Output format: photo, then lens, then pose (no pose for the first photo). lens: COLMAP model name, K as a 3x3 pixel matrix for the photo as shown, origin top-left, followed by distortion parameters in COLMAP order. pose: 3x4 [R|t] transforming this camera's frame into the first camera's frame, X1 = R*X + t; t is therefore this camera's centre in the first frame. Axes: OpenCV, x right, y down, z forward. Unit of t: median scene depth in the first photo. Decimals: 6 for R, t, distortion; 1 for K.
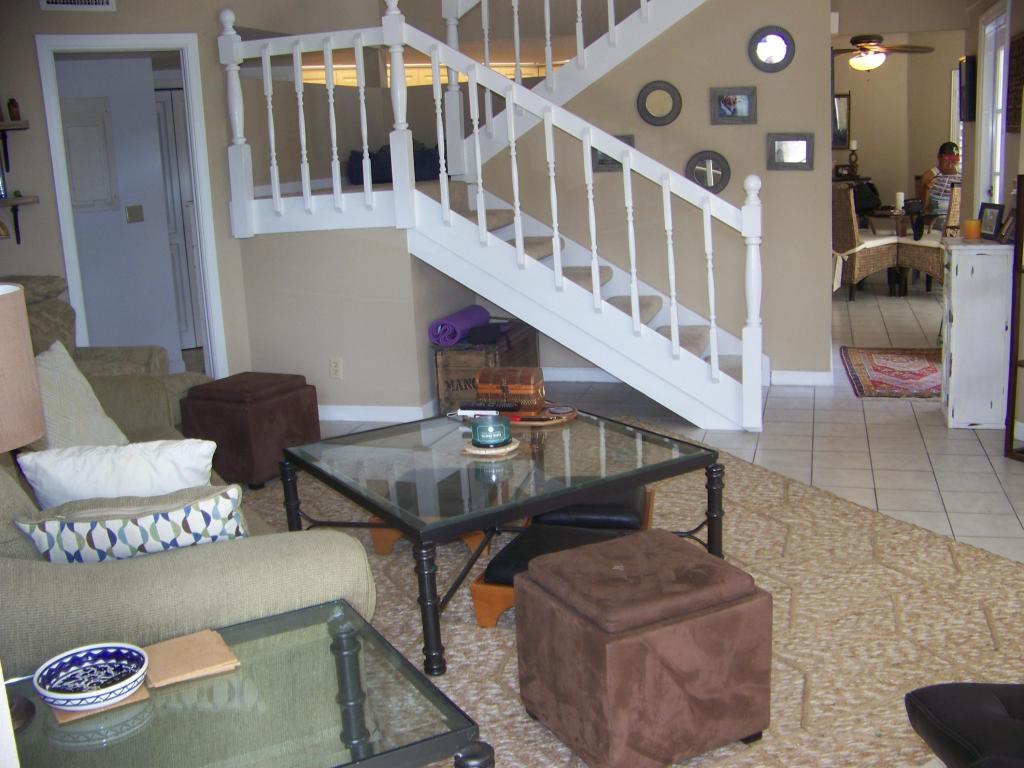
lens RADIAL K [[1110.1, 0, 516.2], [0, 1110.1, 396.7], [0, 0, 1]] dist [-0.282482, 0.445889]
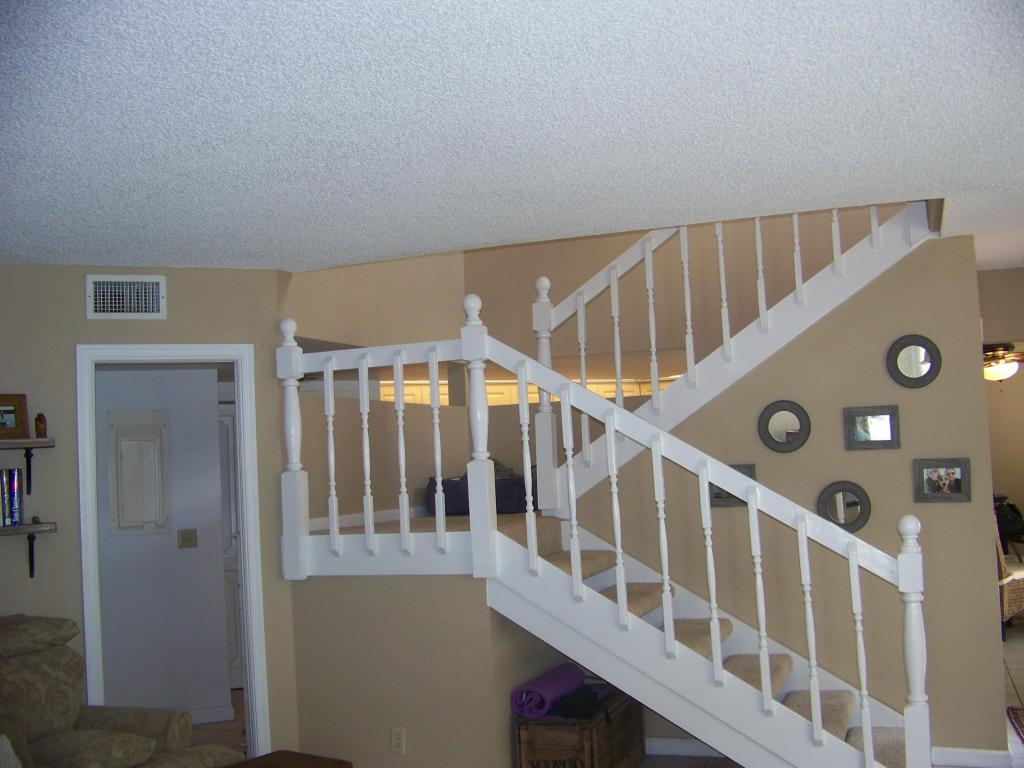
lens RADIAL K [[1090.4, 0, 532.3], [0, 1090.4, 381.4], [0, 0, 1]] dist [-0.168677, 0.039200]
pose [[0.997358, -0.001273, -0.072626, -0.004541], [-0.019757, 0.957393, -0.288110, -0.057627], [0.069898, 0.288784, 0.954839, 0.171303]]
